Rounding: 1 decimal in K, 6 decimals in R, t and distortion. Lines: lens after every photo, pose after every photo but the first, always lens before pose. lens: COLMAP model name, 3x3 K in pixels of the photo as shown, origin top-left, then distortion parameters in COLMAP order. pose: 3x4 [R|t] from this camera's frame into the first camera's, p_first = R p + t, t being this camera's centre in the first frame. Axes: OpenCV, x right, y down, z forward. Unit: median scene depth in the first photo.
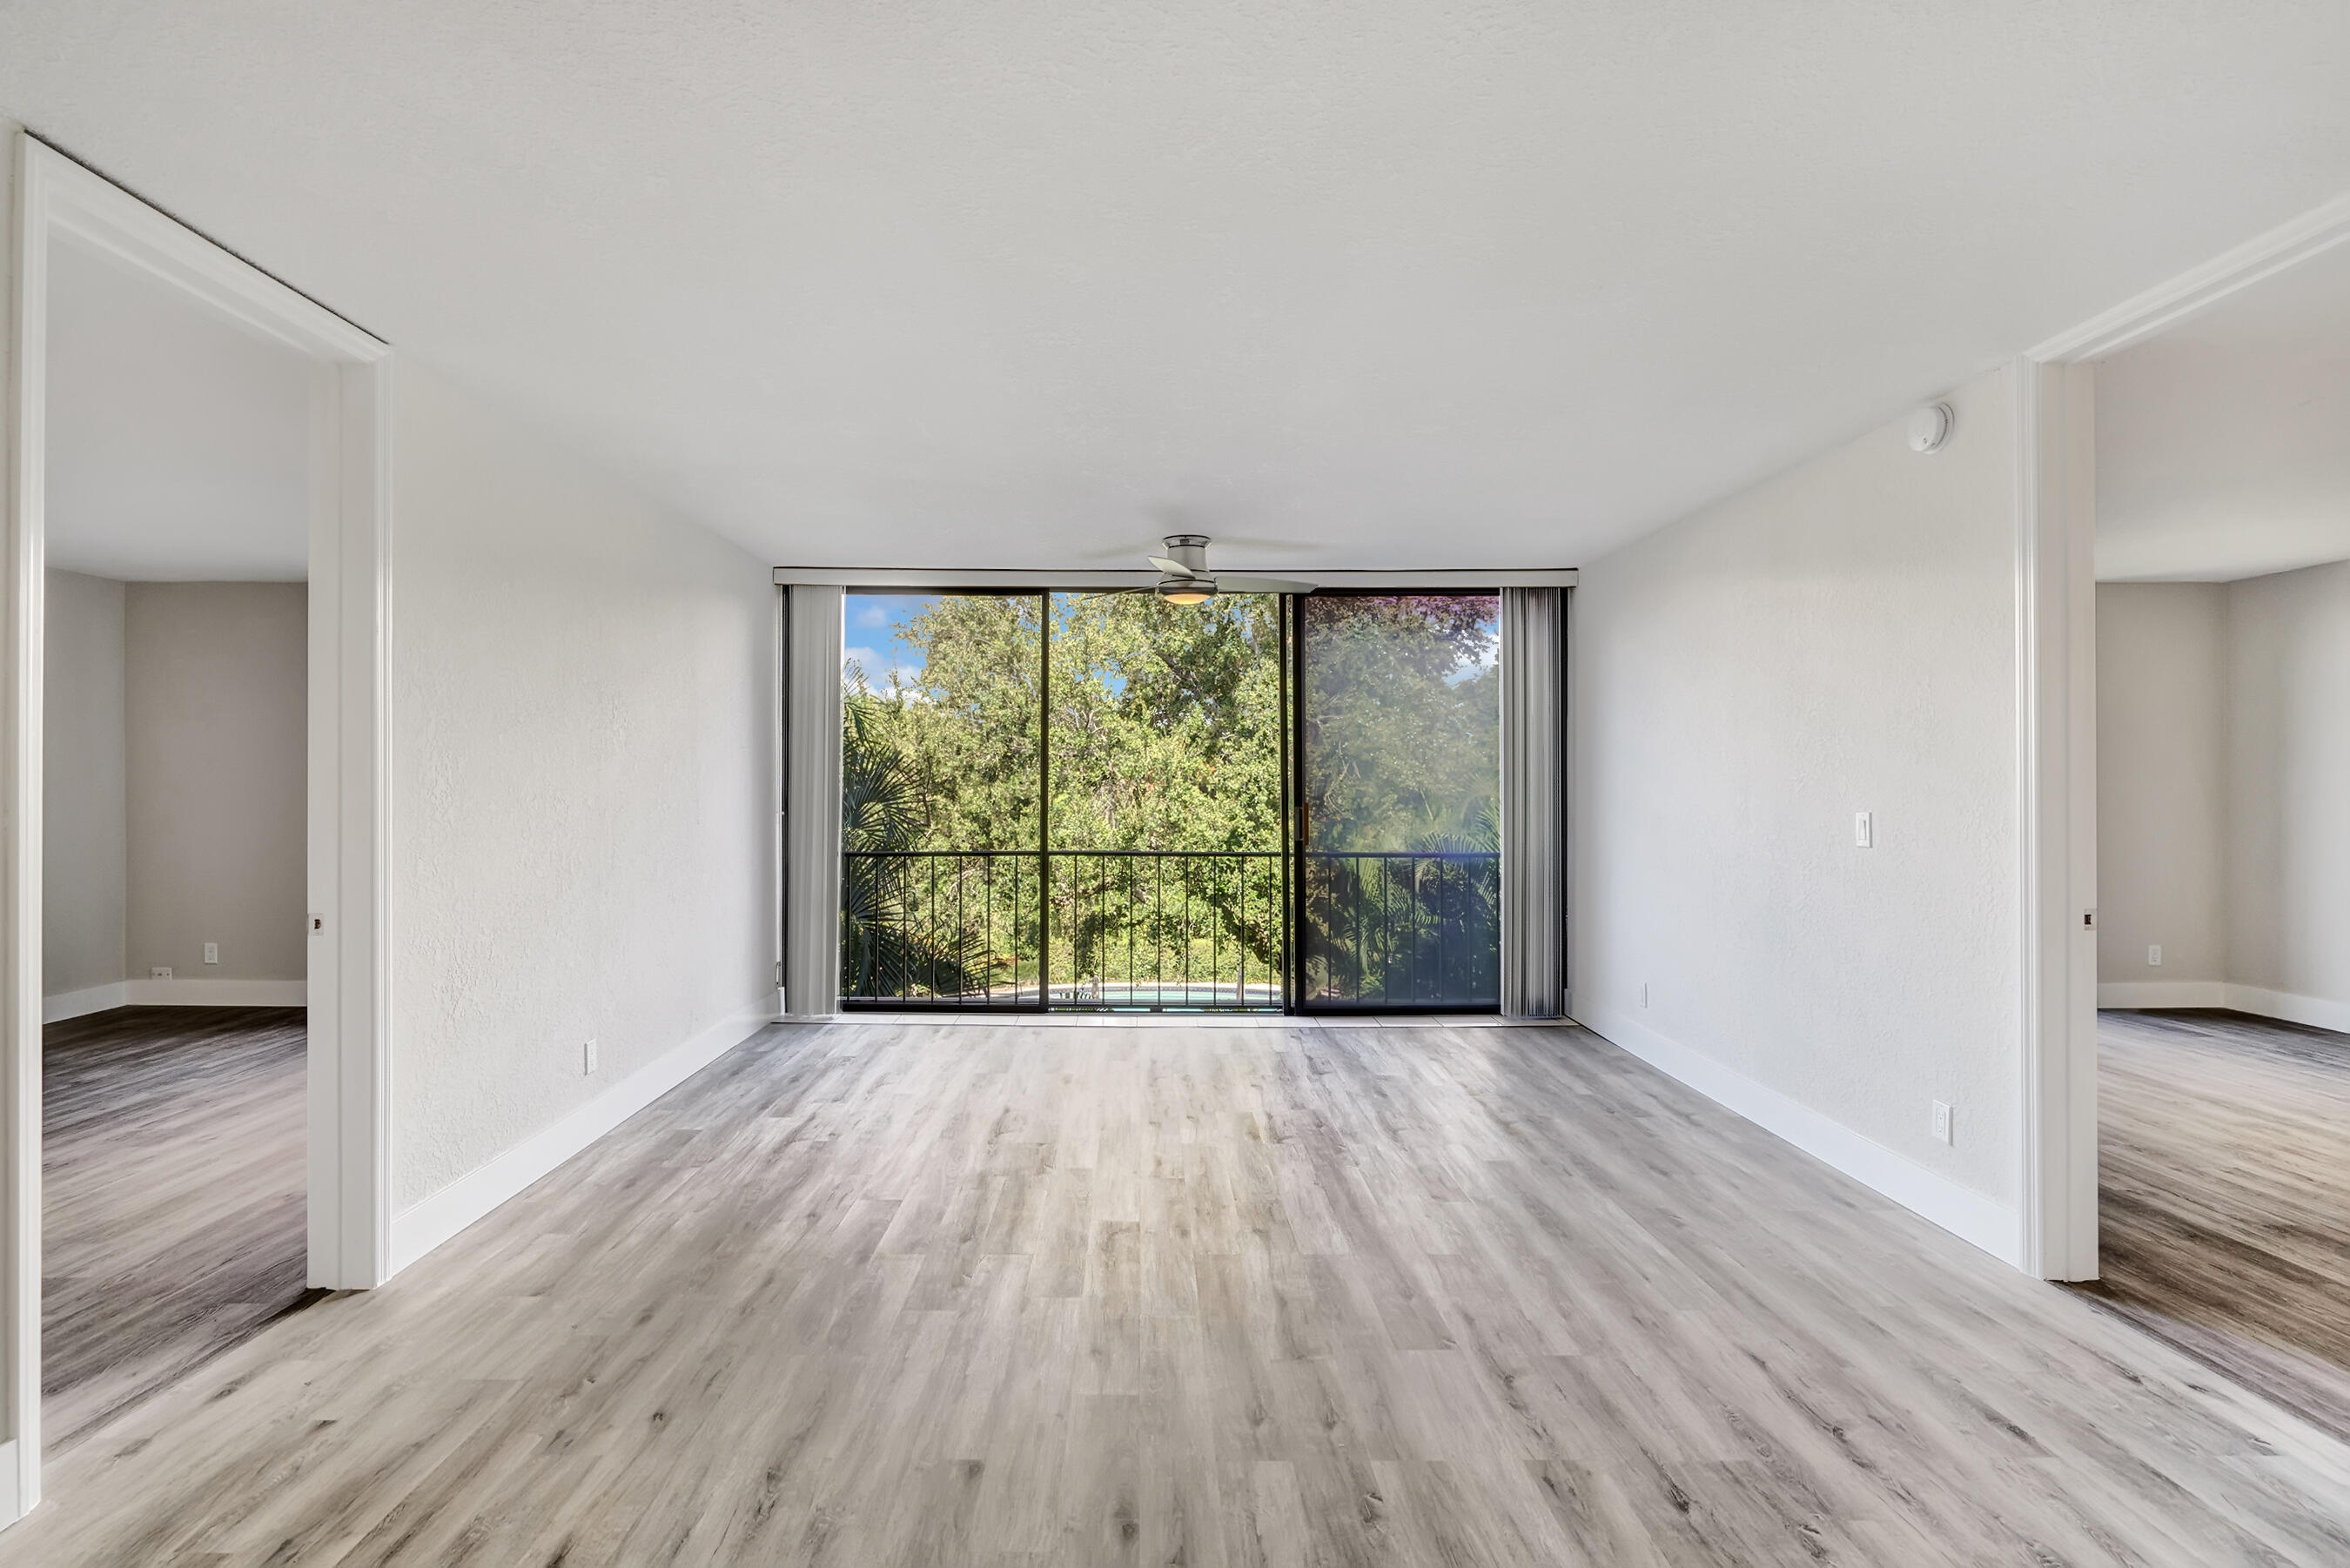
lens RADIAL K [[1081.7, 0, 1127.4], [0, 1081.7, 782.6], [0, 0, 1]] dist [0.001649, 0.000324]
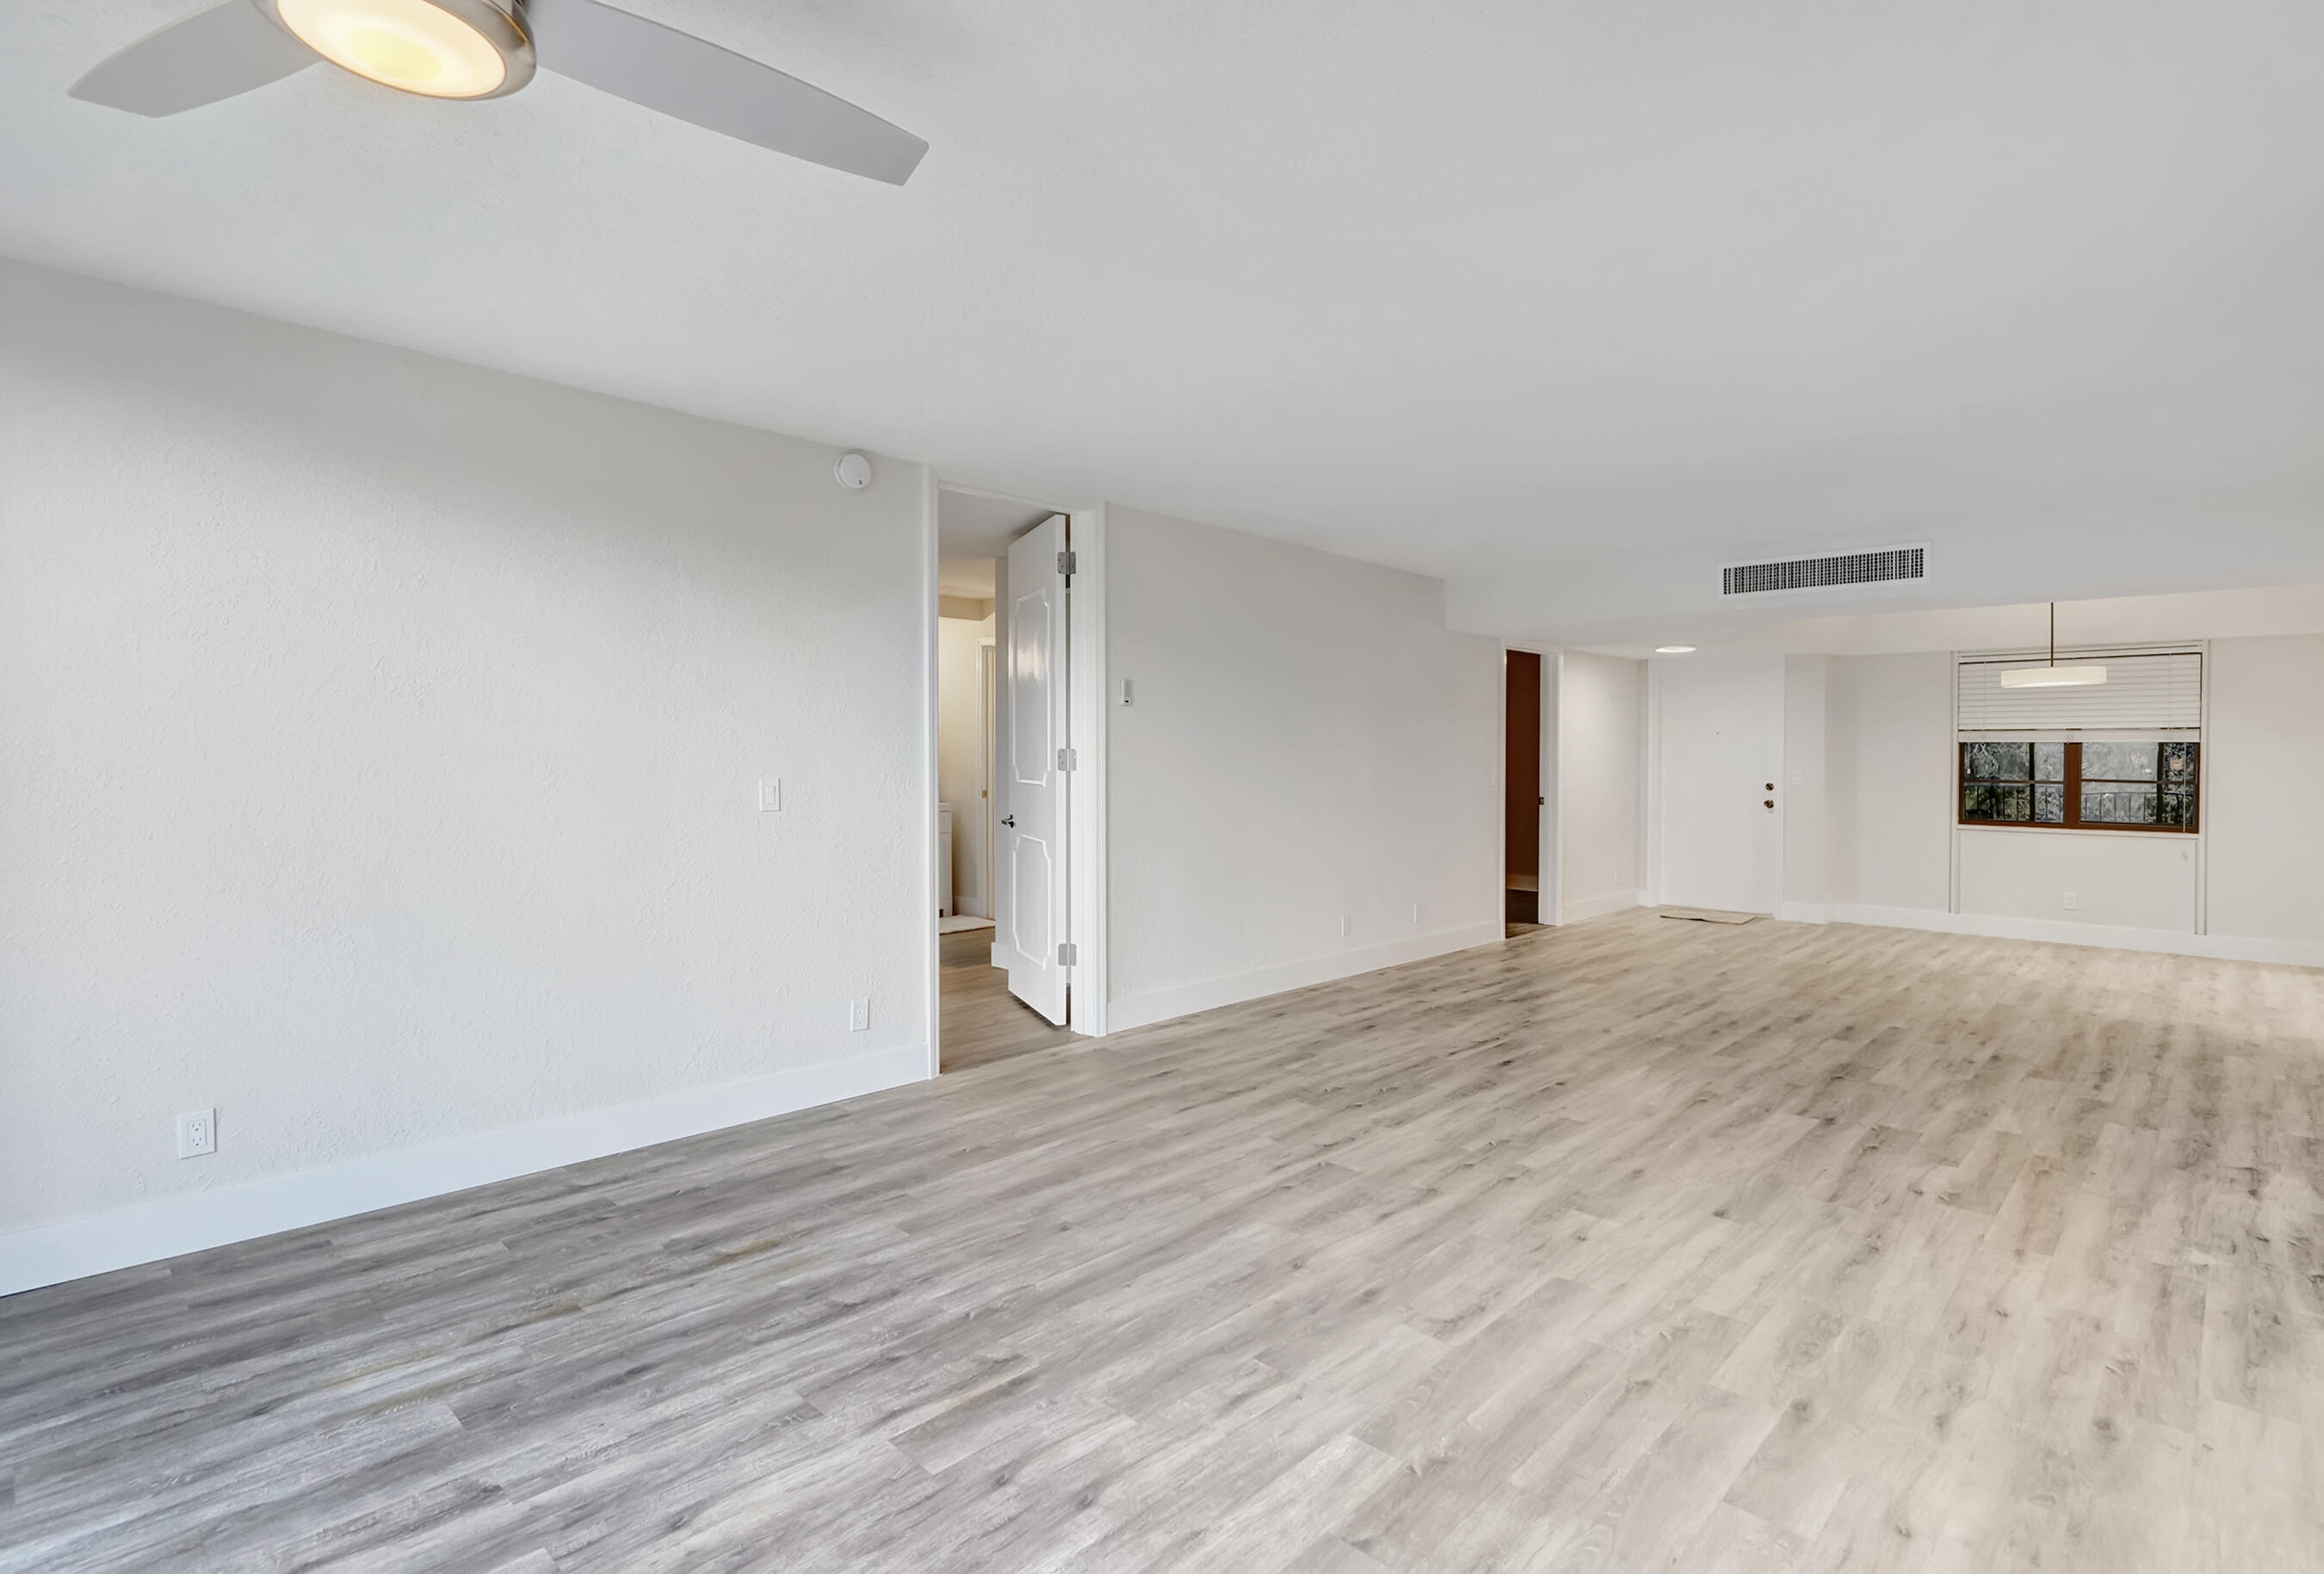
lens RADIAL K [[1118.2, 0, 1167.4], [0, 1118.2, 746.5], [0, 0, 1]] dist [0.000112, 0.000953]
pose [[-0.726691, -0.003360, 0.686957, -0.323088], [-0.010459, 0.999926, -0.006173, 0.001182], [-0.686885, -0.011671, -0.726672, 1.325420]]
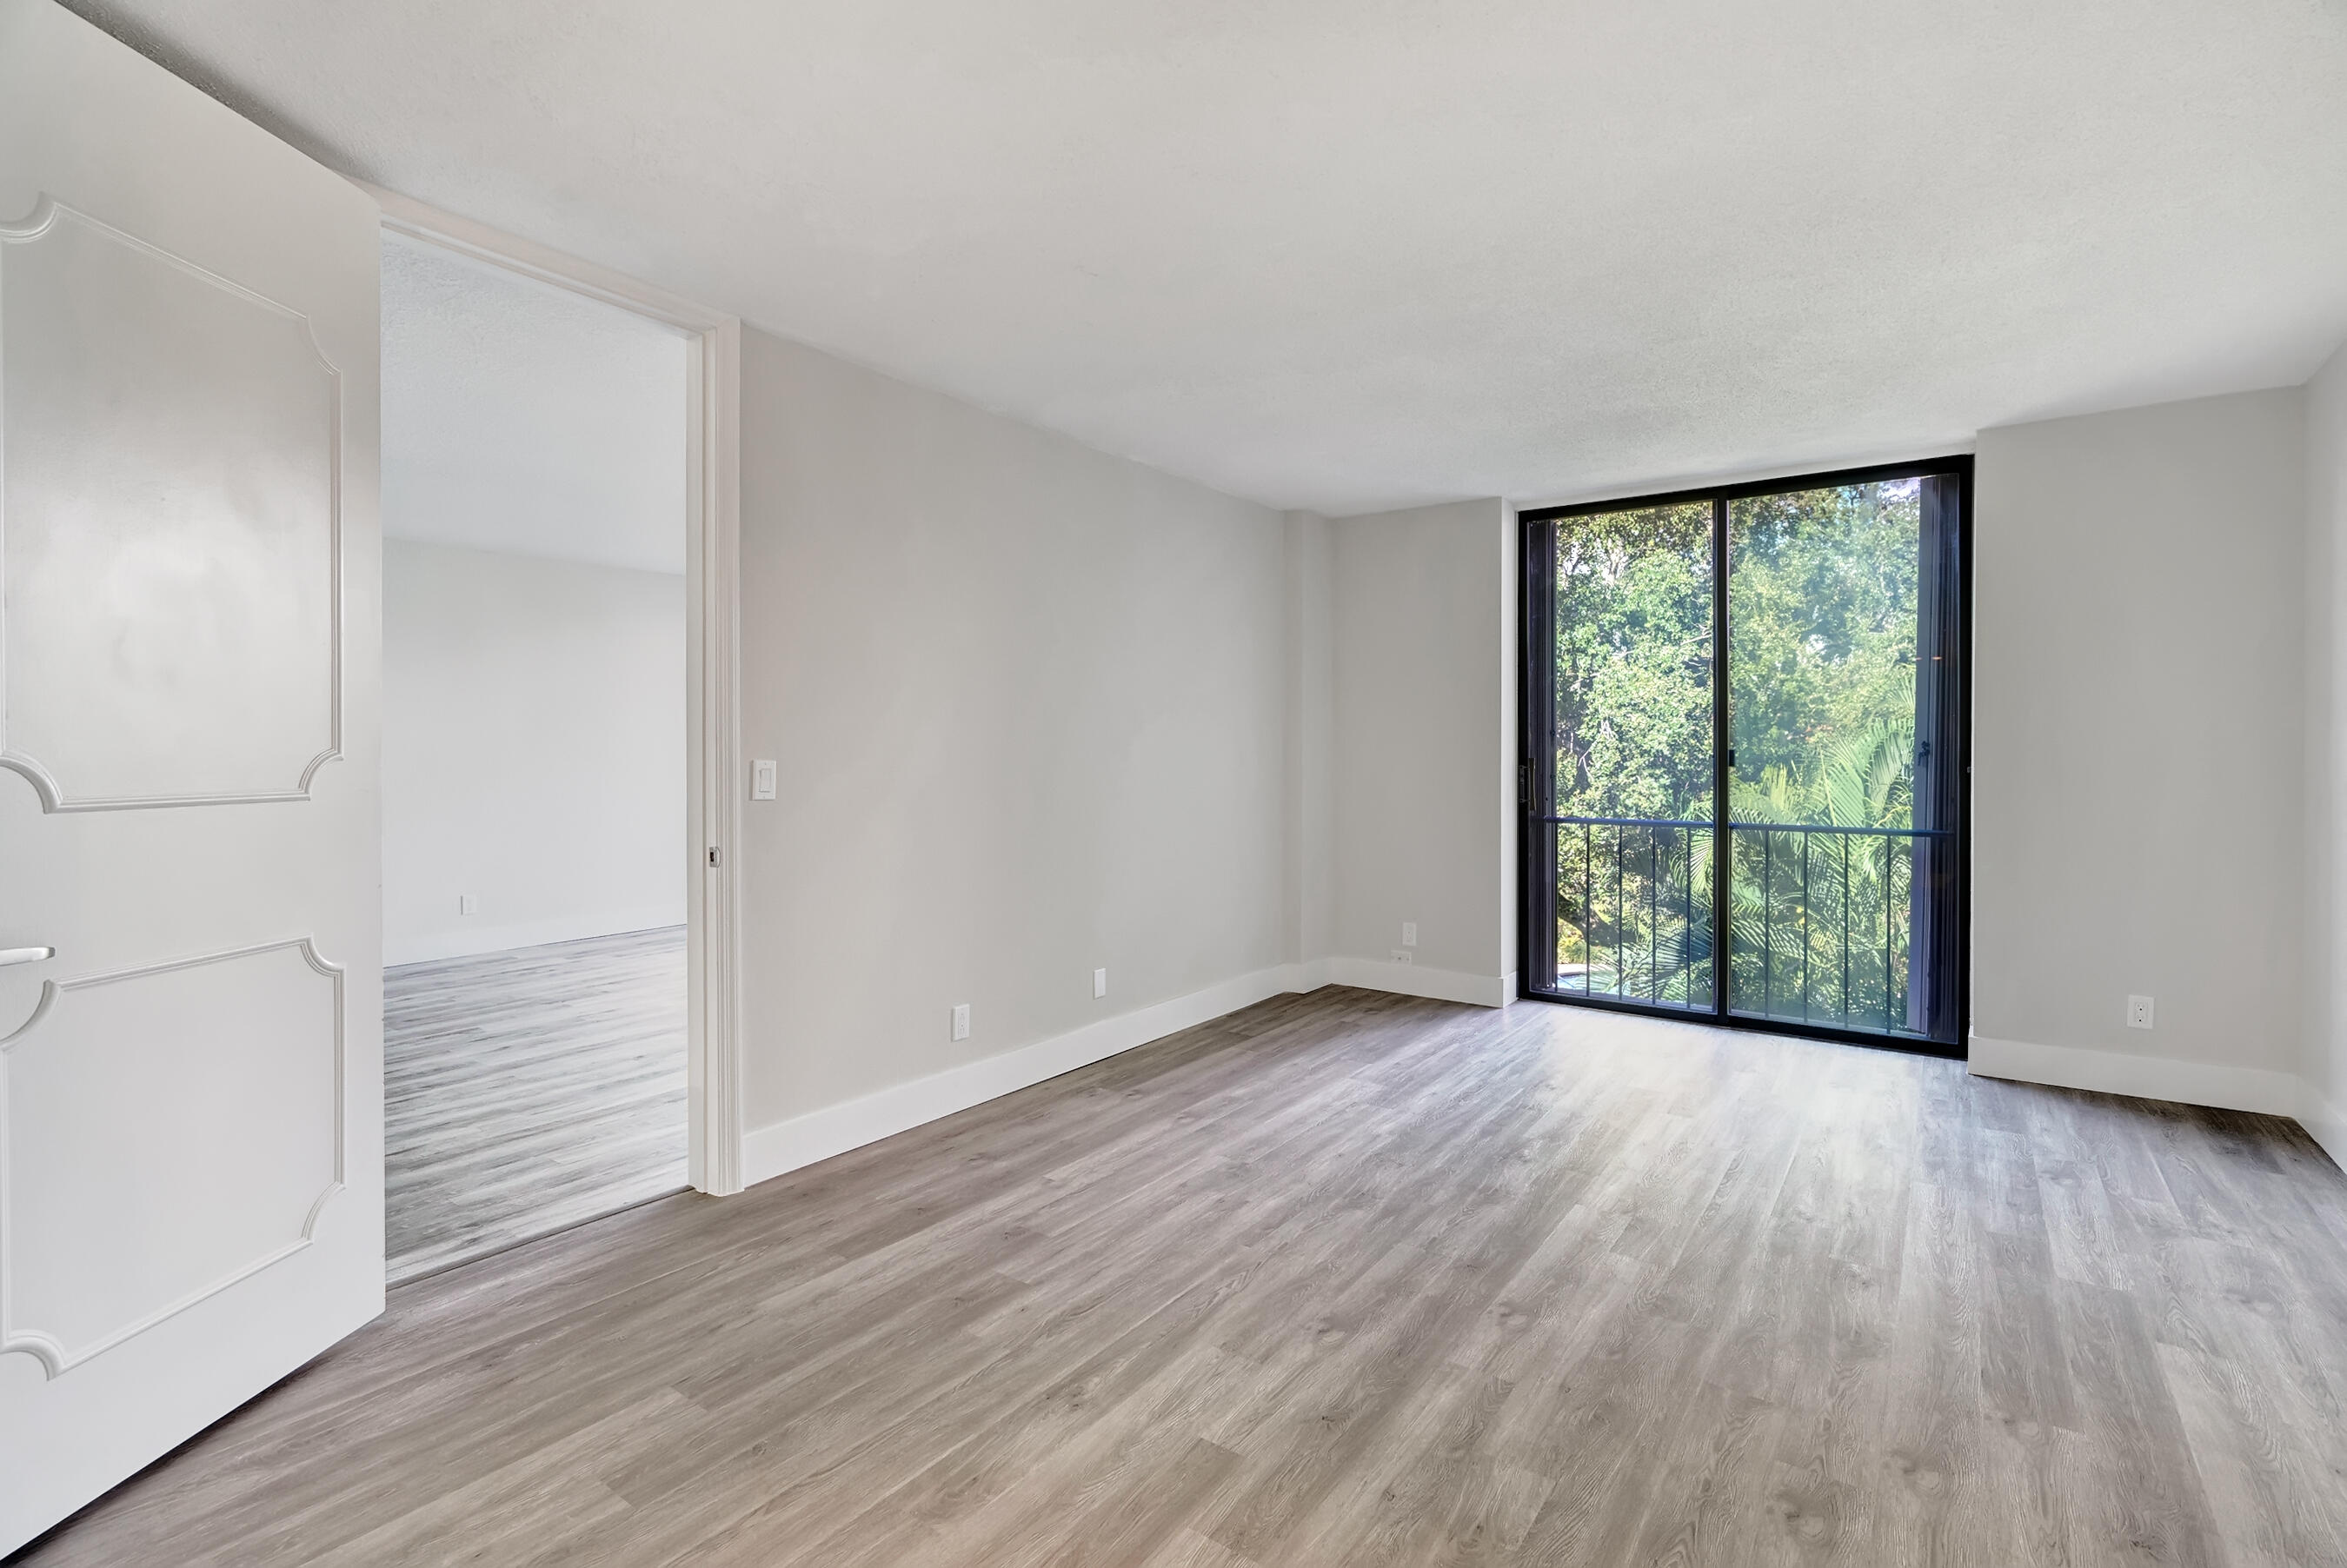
lens RADIAL K [[1050.1, 0, 1173.0], [0, 1050.1, 769.4], [0, 0, 1]] dist [-0.000395, 0.000464]
pose [[0.810995, 0.007290, -0.585008, 1.271797], [0.001162, 0.999900, 0.014071, 0.018993], [0.585052, -0.012091, 0.810906, 0.297317]]
